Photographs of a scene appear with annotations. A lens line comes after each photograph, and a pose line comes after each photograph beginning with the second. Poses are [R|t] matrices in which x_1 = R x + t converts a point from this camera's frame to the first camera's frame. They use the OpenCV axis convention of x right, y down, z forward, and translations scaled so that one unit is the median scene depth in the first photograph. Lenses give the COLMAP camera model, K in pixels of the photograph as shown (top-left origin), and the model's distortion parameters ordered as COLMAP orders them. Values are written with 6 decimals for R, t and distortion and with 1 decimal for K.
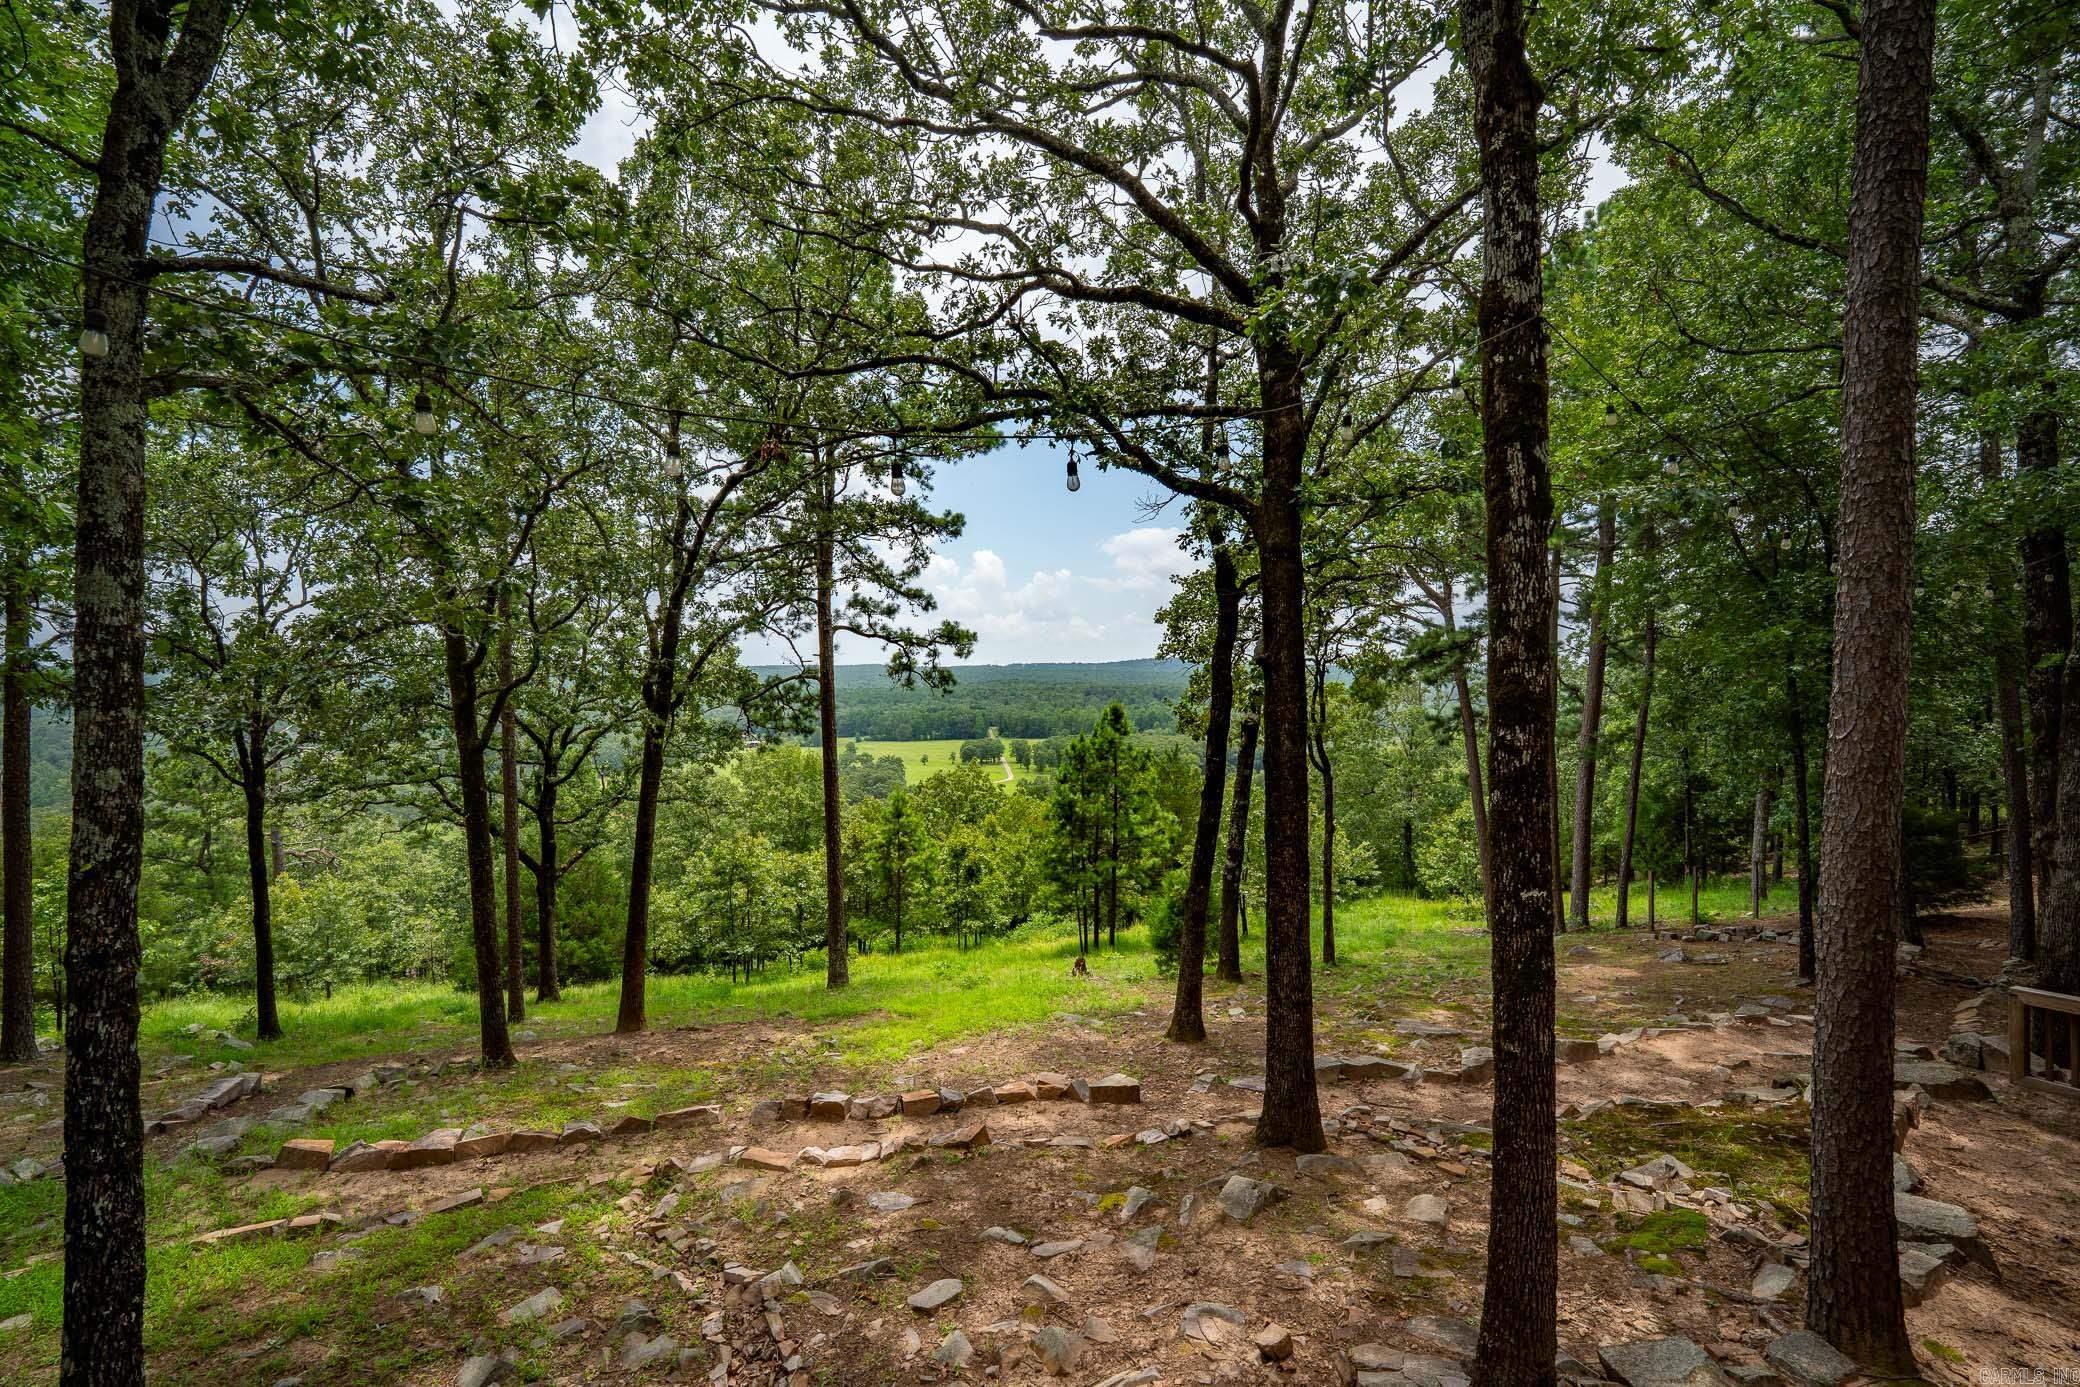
lens RADIAL K [[831.1, 0, 1039.6], [0, 831.1, 689.8], [0, 0, 1]] dist [-0.001983, -0.000127]
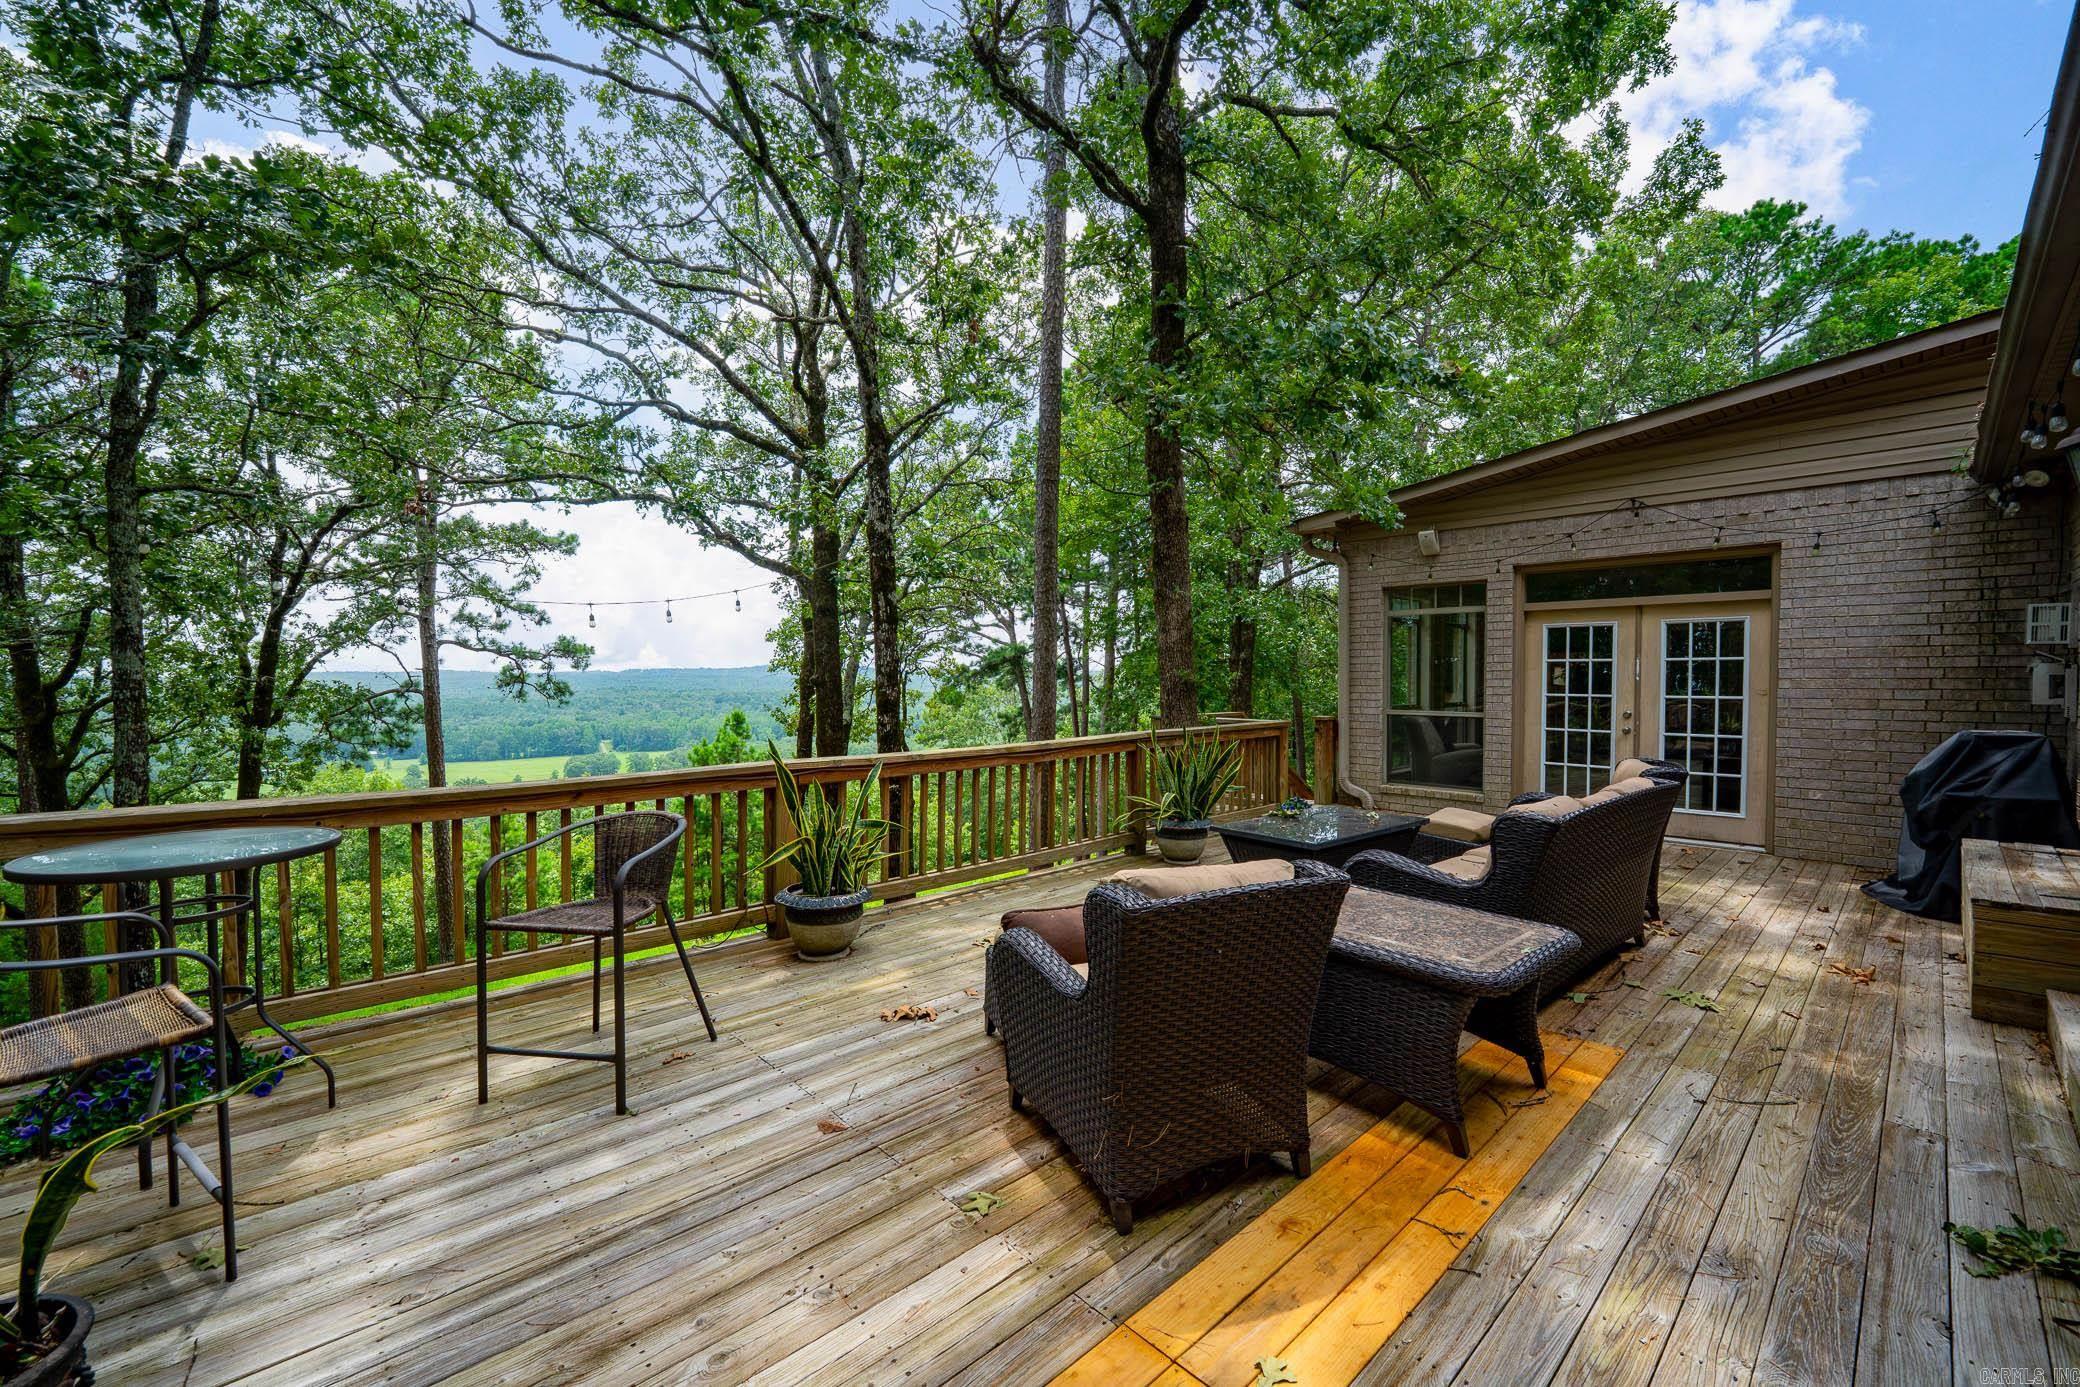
lens RADIAL K [[831.1, 0, 1041.8], [0, 831.1, 702.5], [0, 0, 1]] dist [-0.001983, -0.000127]
pose [[0.909293, -0.019233, 0.415713, 0.001806], [0.015385, 0.999802, 0.012603, -0.001752], [-0.415873, -0.005064, 0.909409, -0.219083]]
